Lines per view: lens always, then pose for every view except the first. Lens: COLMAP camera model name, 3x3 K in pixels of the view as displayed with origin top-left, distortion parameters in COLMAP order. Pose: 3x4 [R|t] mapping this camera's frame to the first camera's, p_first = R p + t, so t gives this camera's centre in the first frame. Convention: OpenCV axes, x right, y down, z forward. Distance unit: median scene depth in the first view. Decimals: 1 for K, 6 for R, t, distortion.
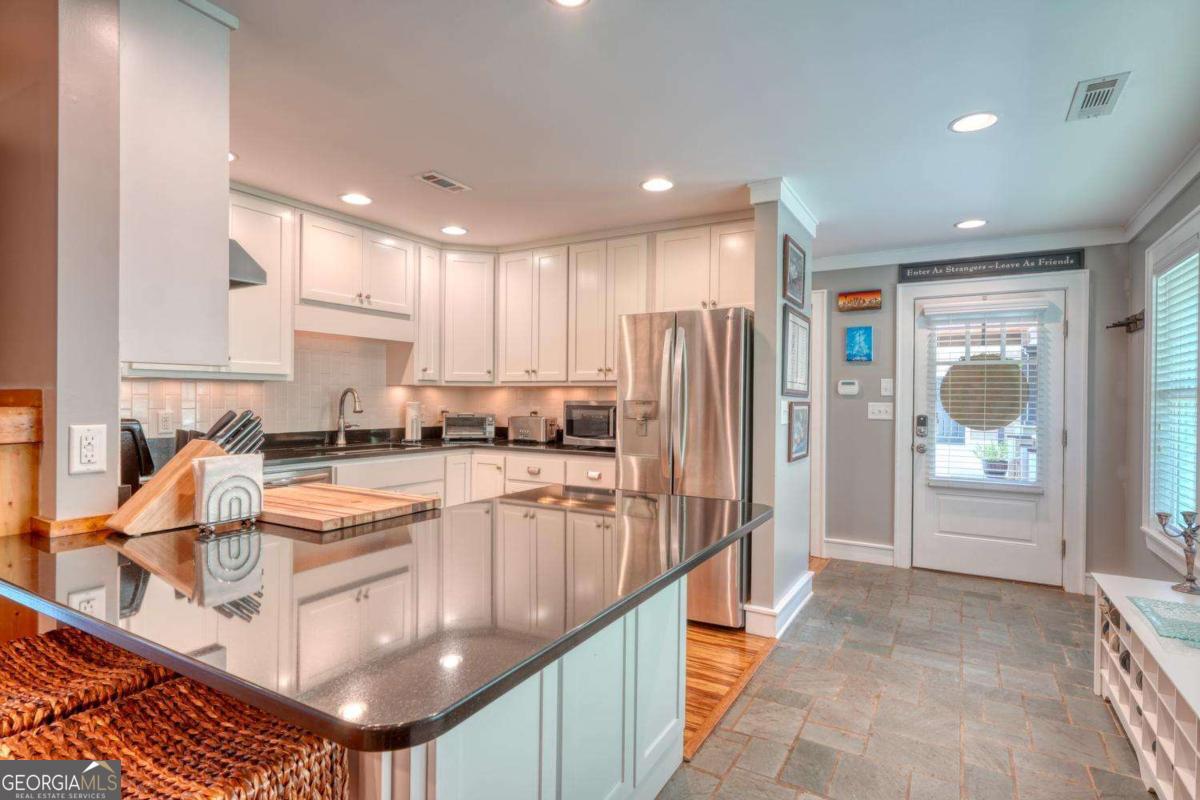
lens RADIAL K [[617.3, 0, 595.5], [0, 617.3, 403.1], [0, 0, 1]] dist [0.002802, 0.000531]
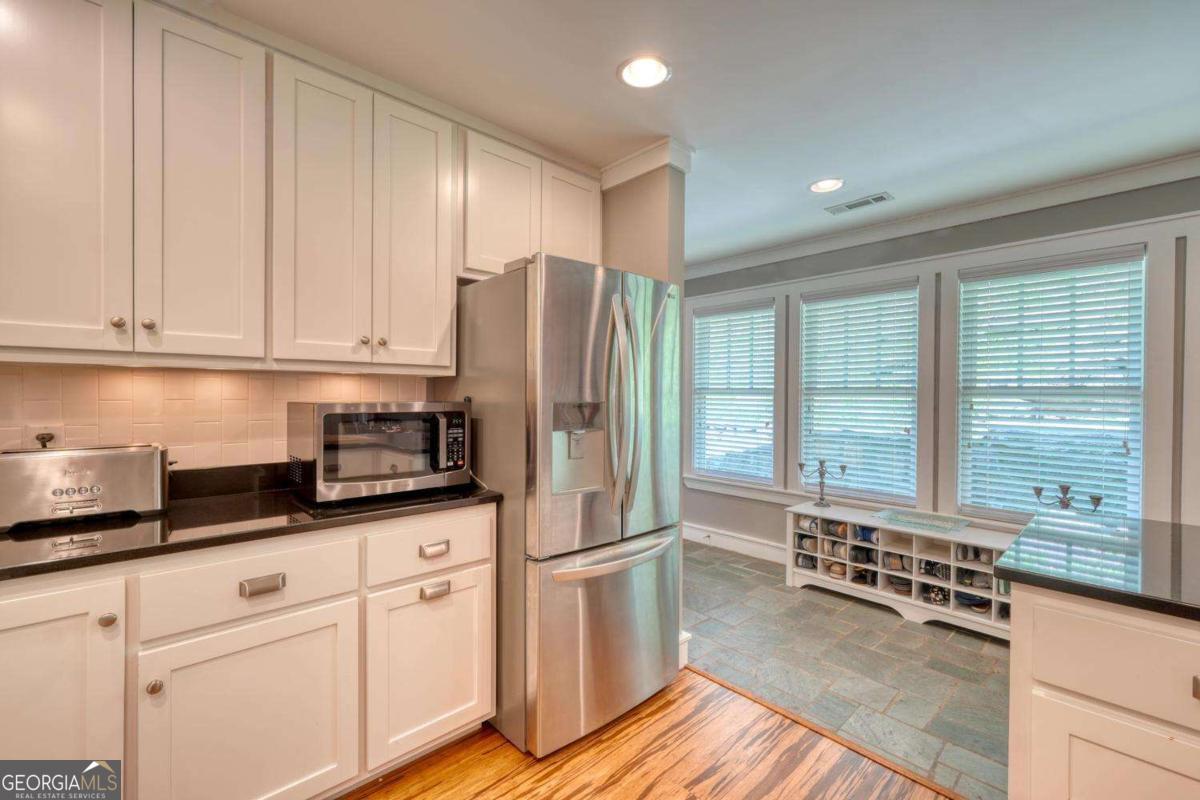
lens RADIAL K [[513.0, 0, 602.9], [0, 513.0, 392.6], [0, 0, 1]] dist [0.002755, 0.000598]
pose [[0.278889, -0.006142, 0.960304, -0.341920], [0.004364, 0.999977, 0.005128, -0.012718], [-0.960313, 0.002761, 0.278910, 0.687214]]
